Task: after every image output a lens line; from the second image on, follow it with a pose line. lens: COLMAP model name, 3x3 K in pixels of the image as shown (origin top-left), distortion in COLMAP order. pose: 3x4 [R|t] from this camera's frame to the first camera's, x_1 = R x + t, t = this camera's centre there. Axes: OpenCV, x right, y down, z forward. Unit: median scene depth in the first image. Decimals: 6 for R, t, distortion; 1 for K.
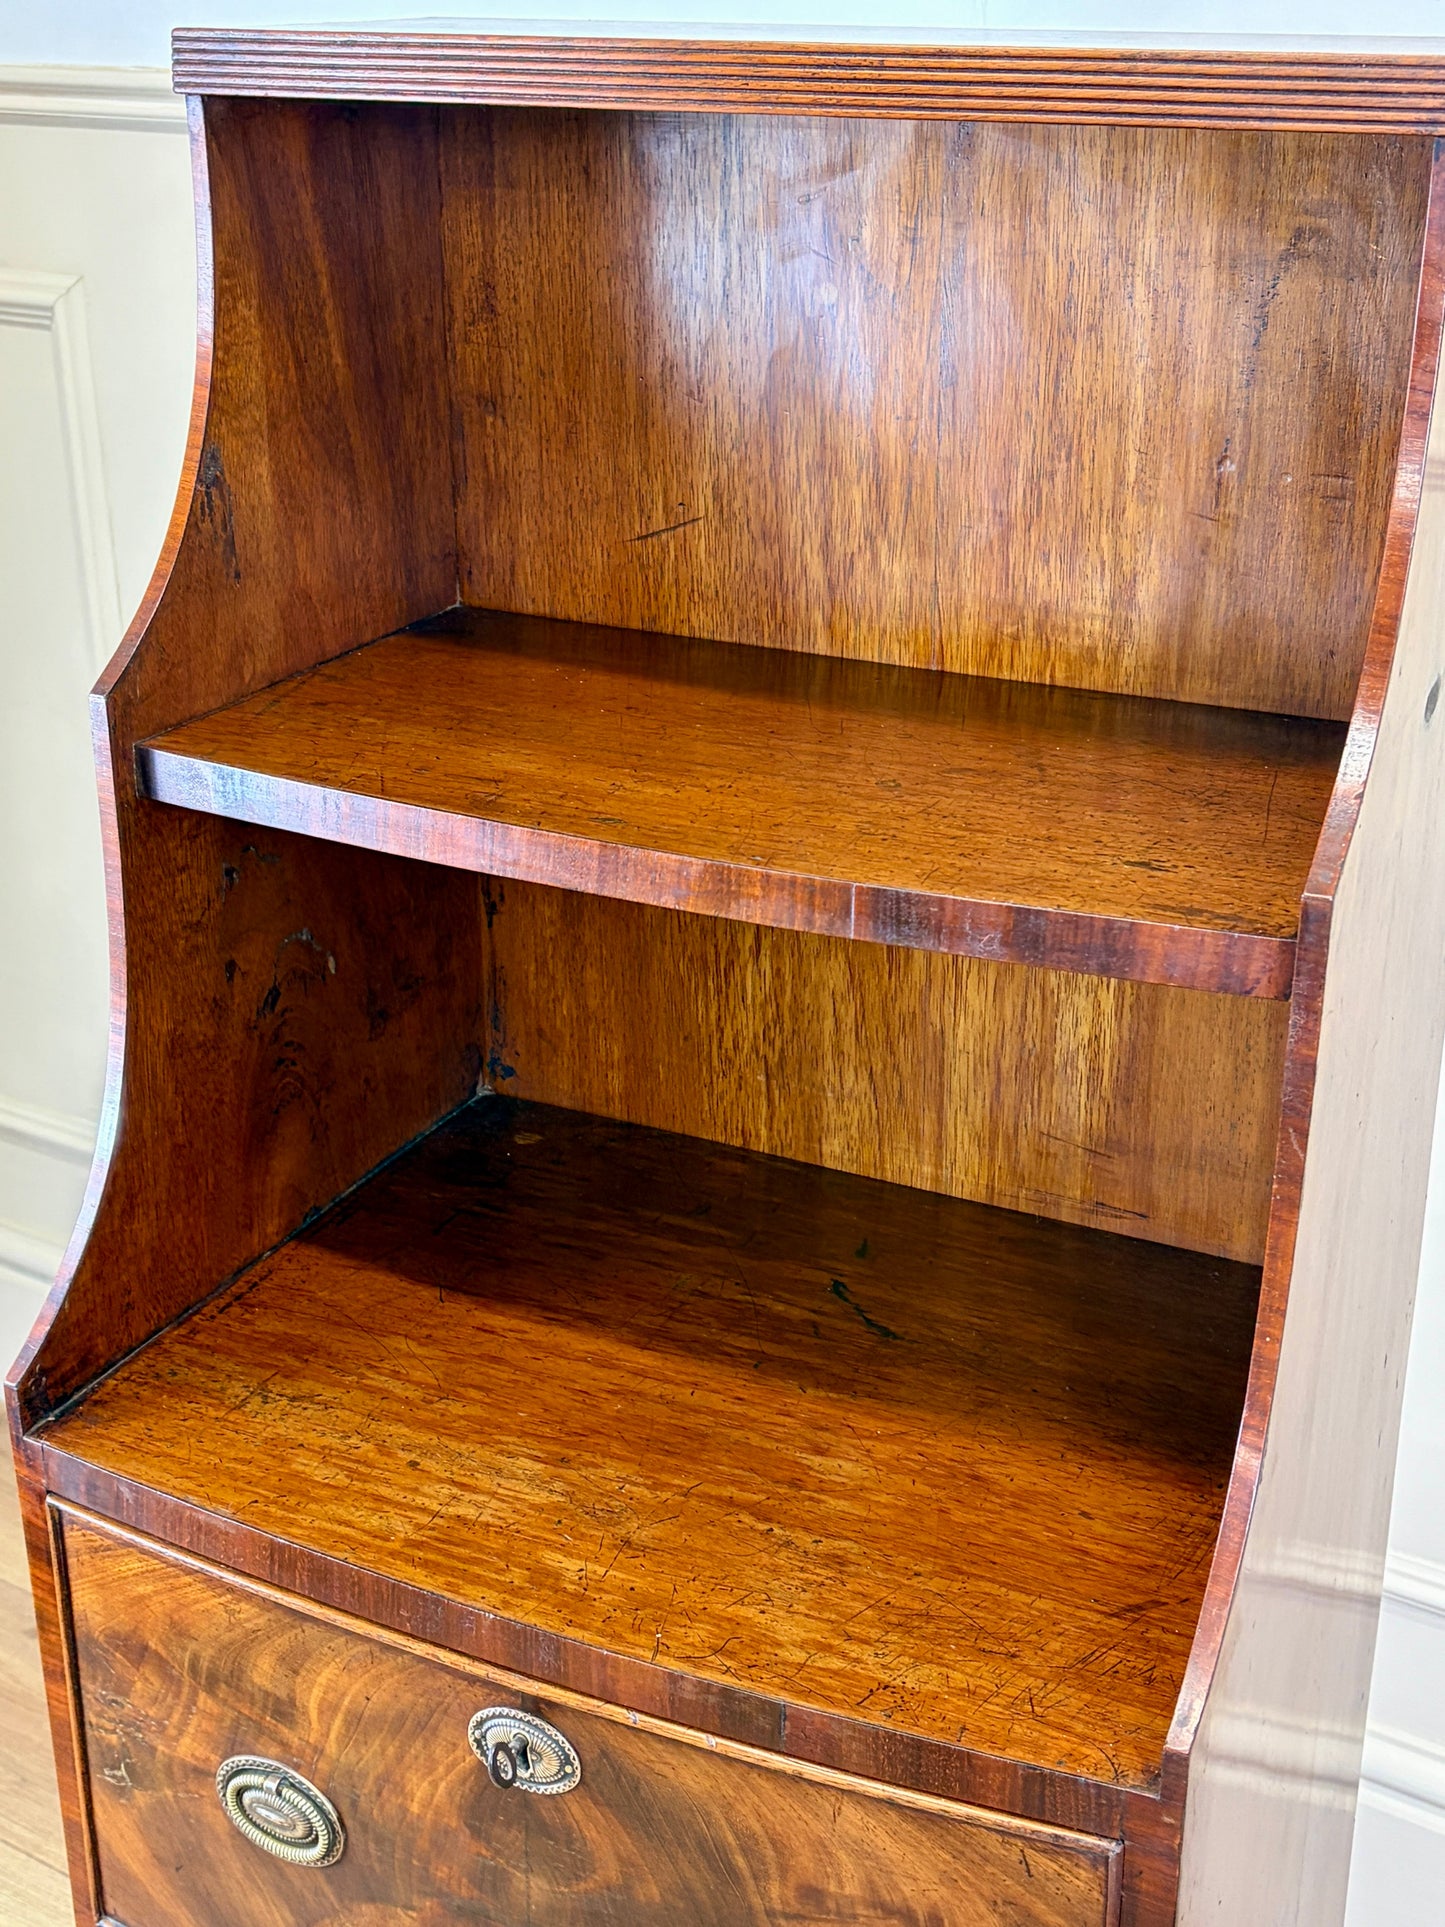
lens RADIAL K [[2462.8, 0, 714.9], [0, 2462.8, 971.6], [0, 0, 1]] dist [0.241270, -0.949039]
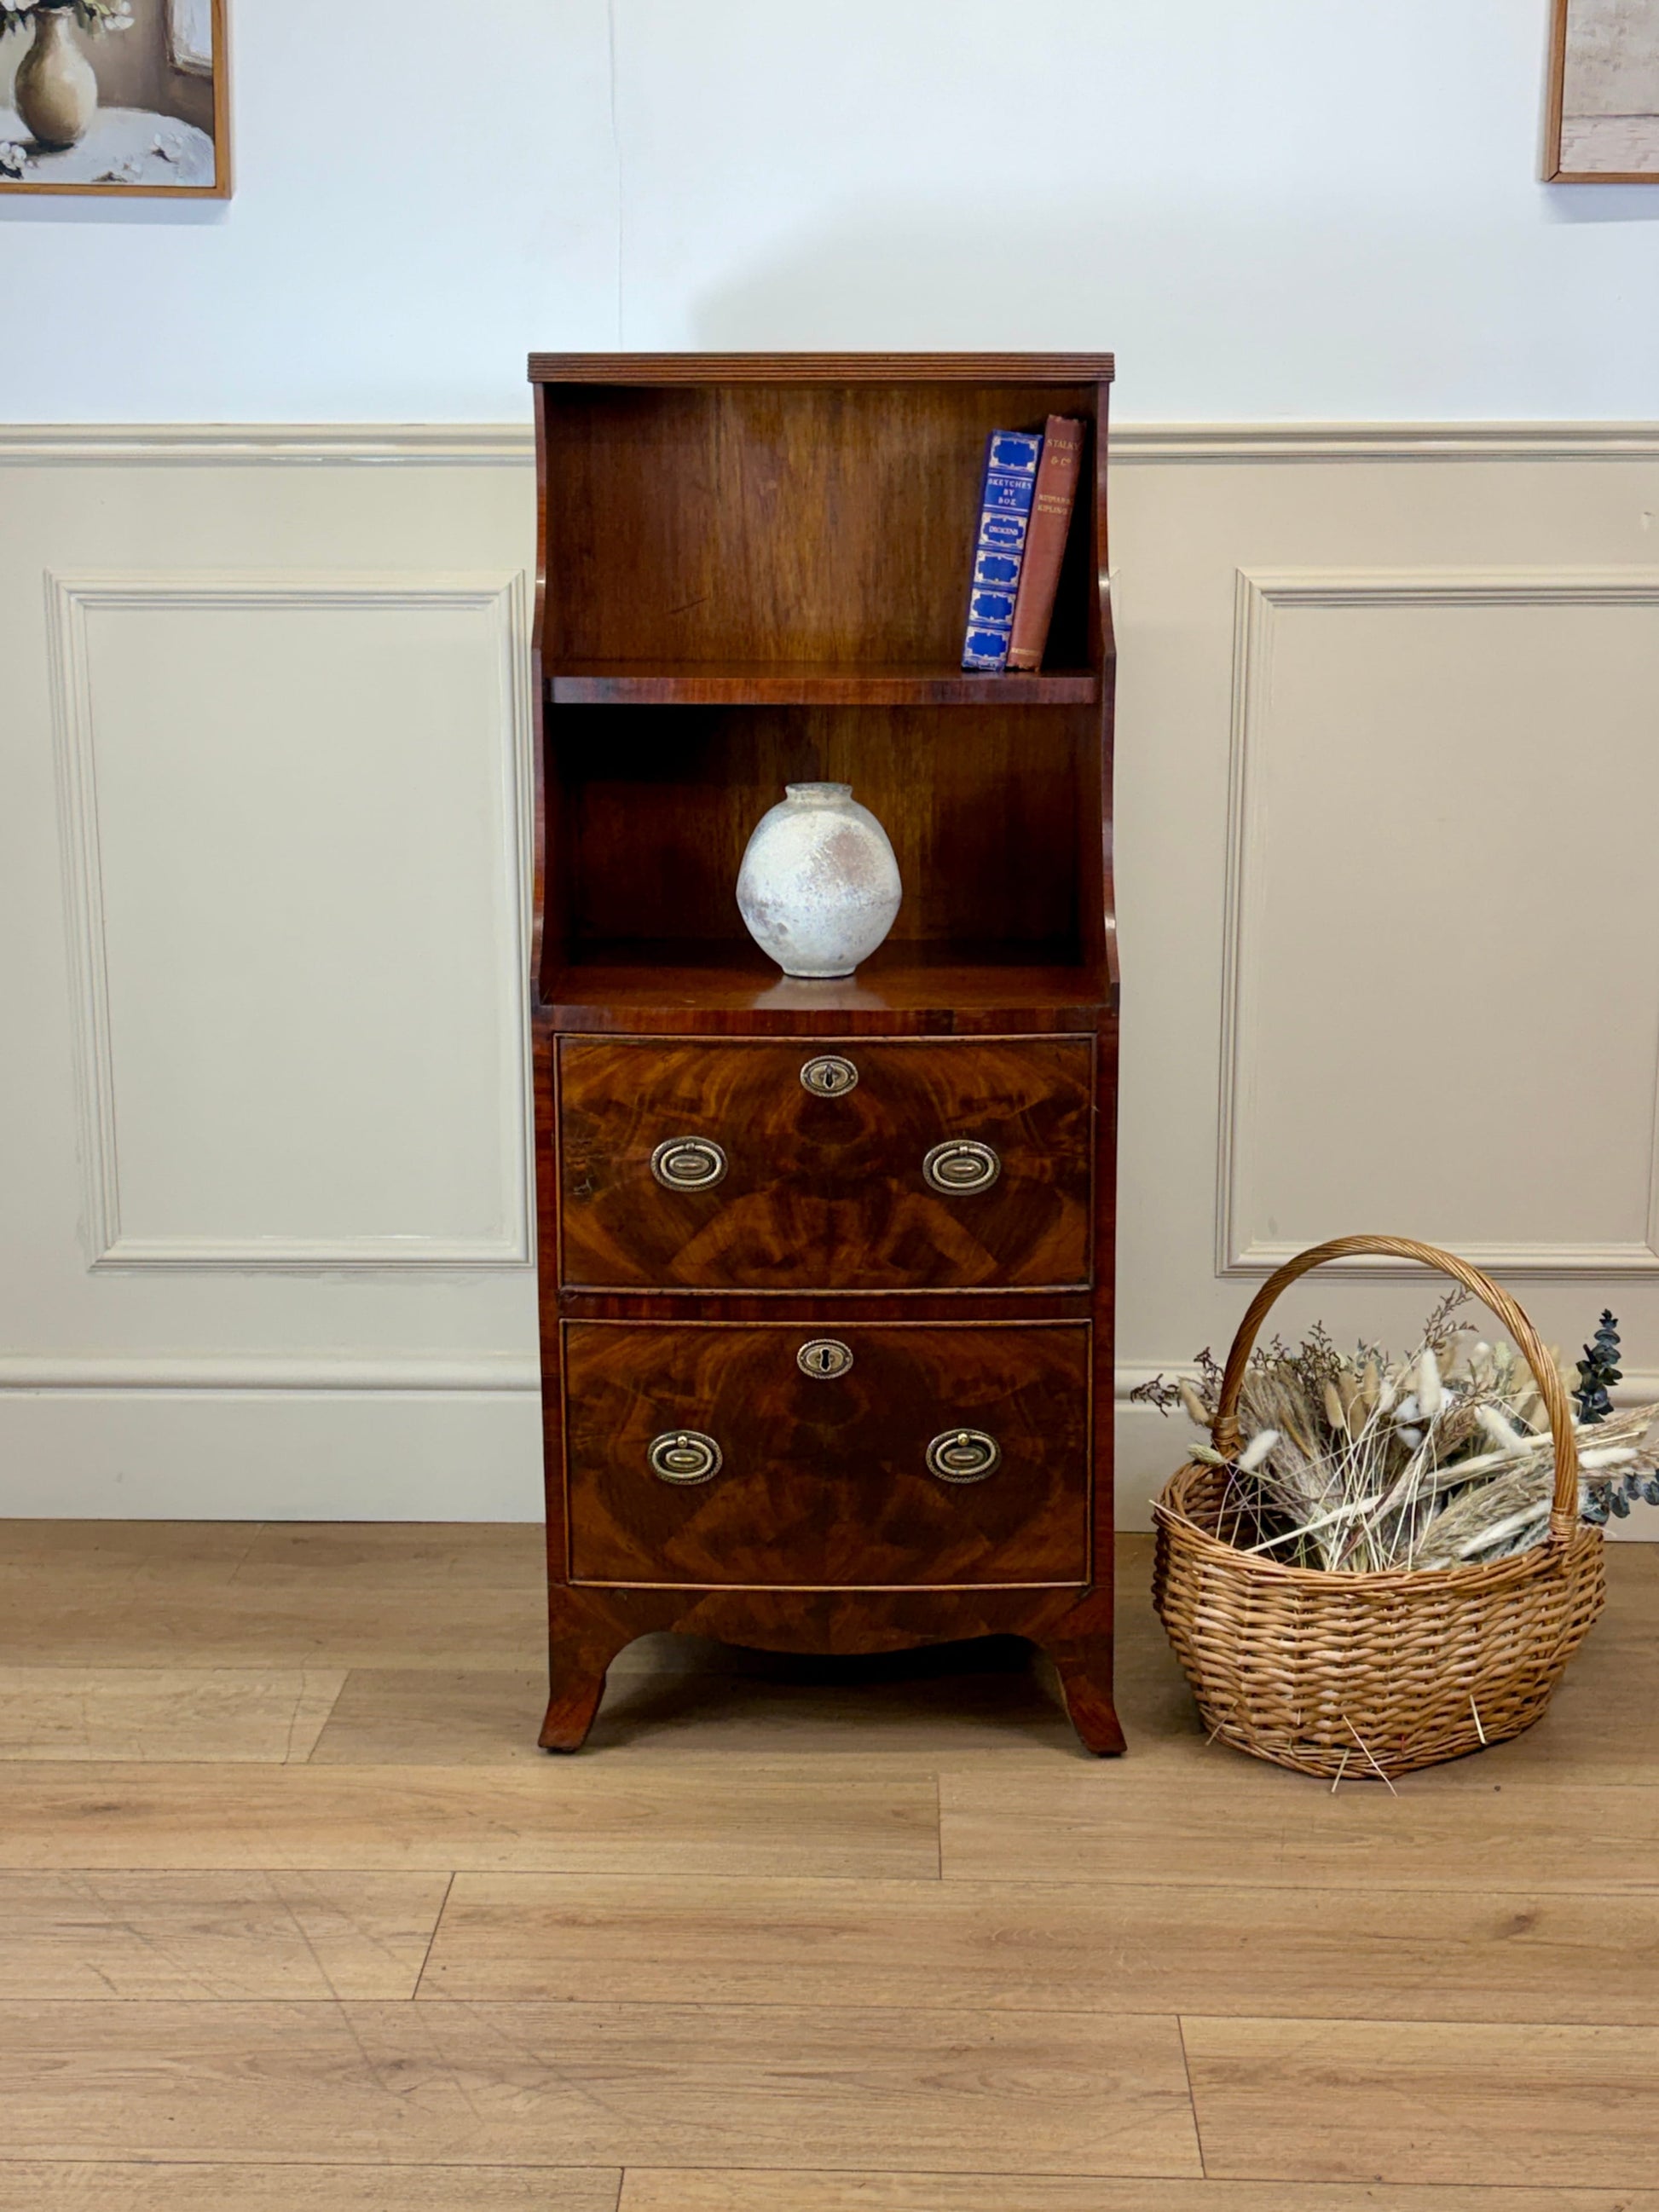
lens RADIAL K [[3033.0, 0, 853.1], [0, 3033.0, 1113.4], [0, 0, 1]] dist [0.267371, -1.753462]
pose [[0.893200, -0.091416, 0.440270, -1.154257], [0.171623, 0.974302, -0.145881, 0.681180], [-0.415620, 0.205861, 0.885935, -1.302591]]
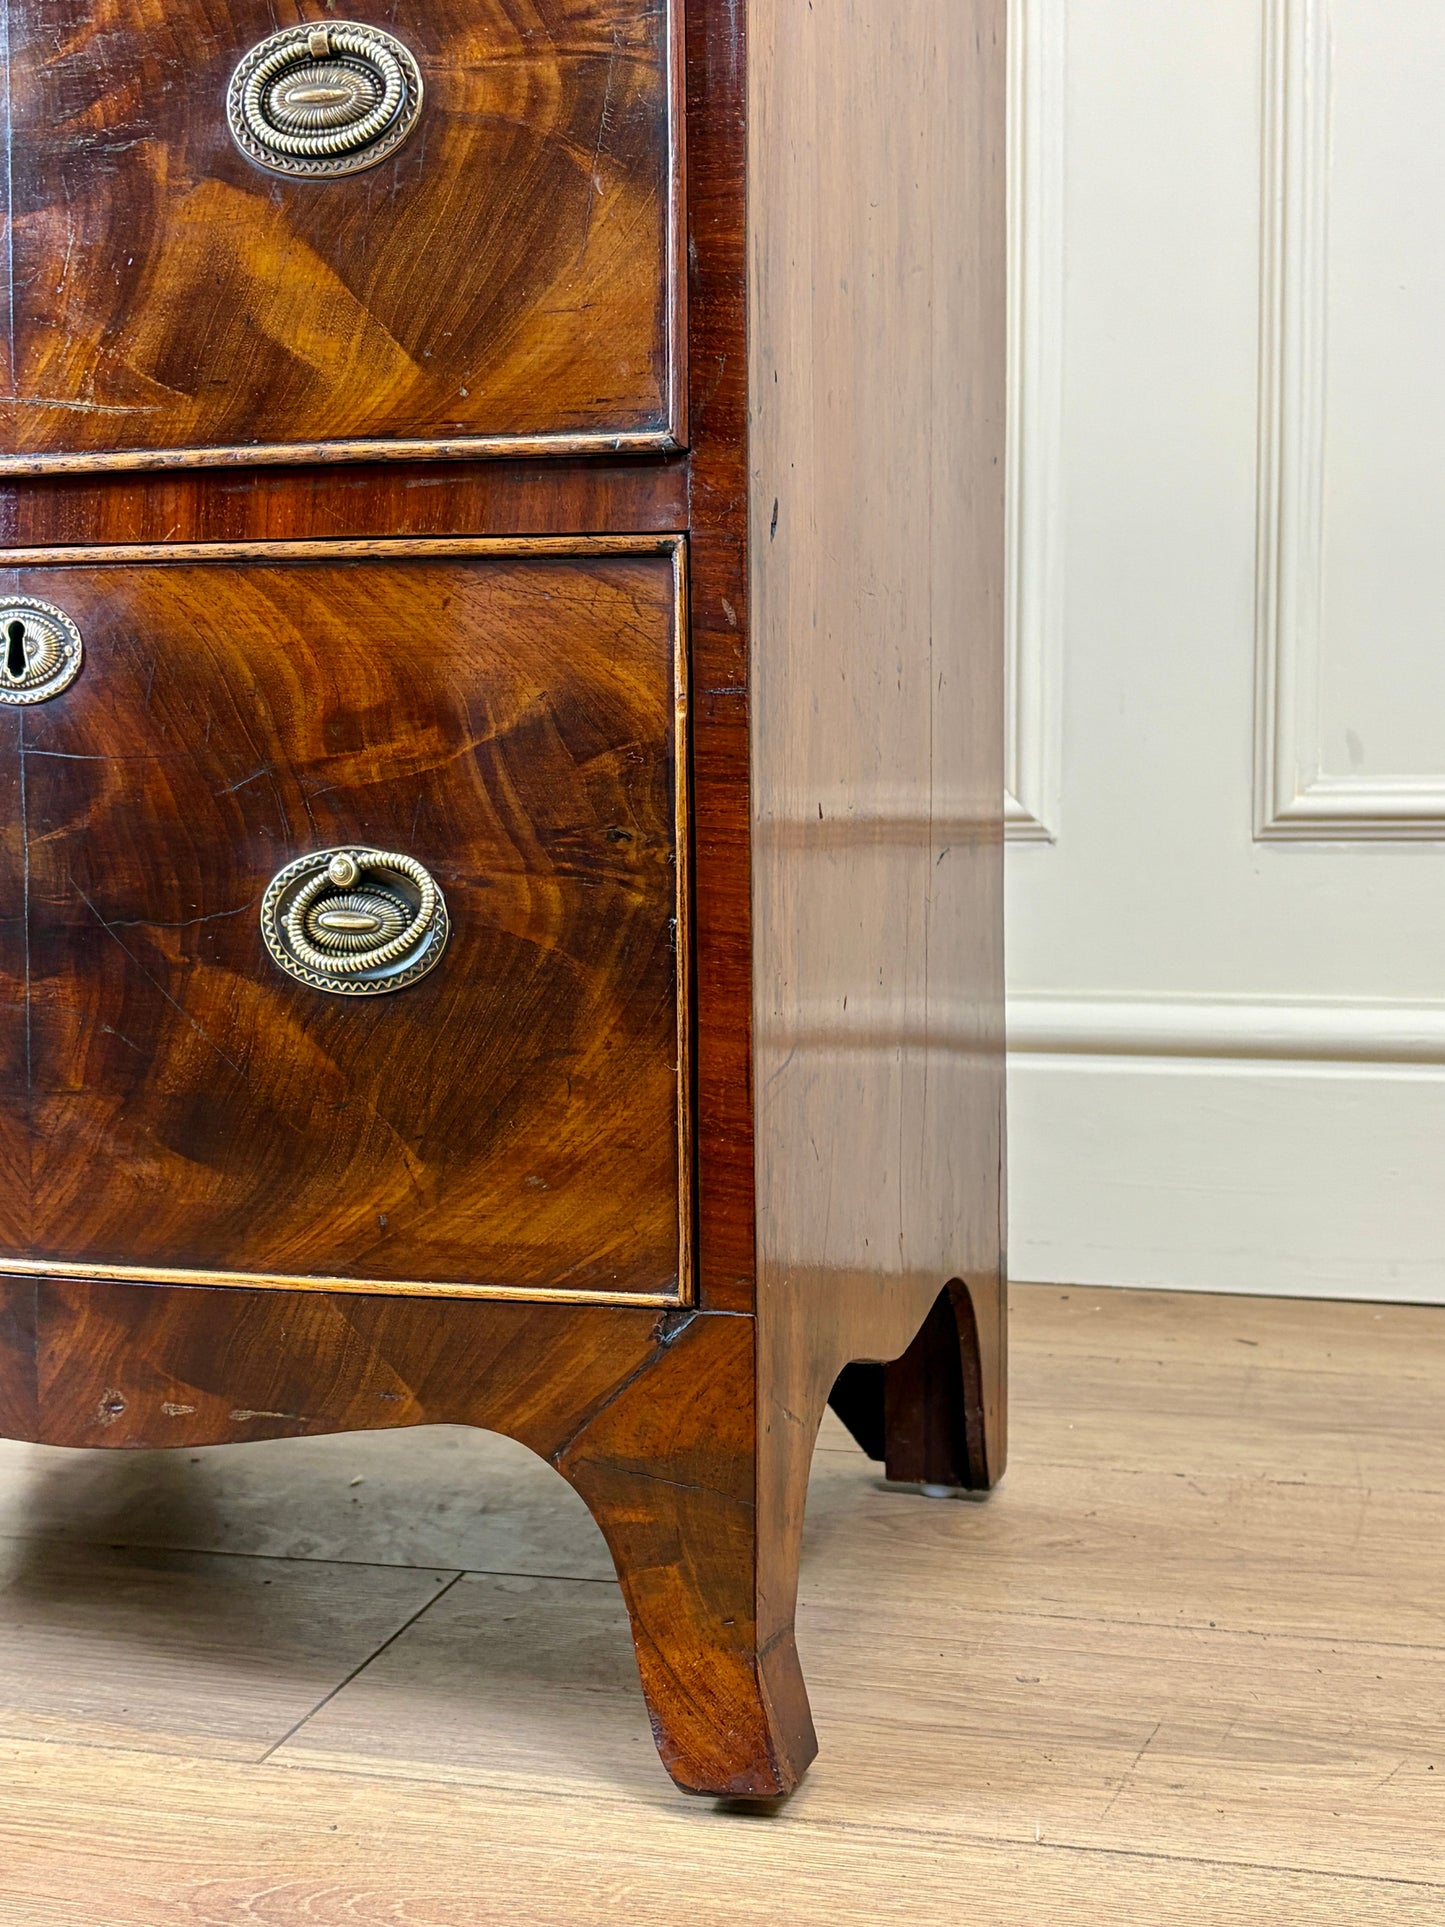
lens RADIAL K [[2462.8, 0, 714.9], [0, 2462.8, 971.6], [0, 0, 1]] dist [0.241270, -0.949039]
pose [[0.991477, -0.013510, 0.129582, 0.045886], [0.052884, 0.950716, -0.305519, 0.863547], [-0.119069, 0.309768, 0.943327, 0.250110]]
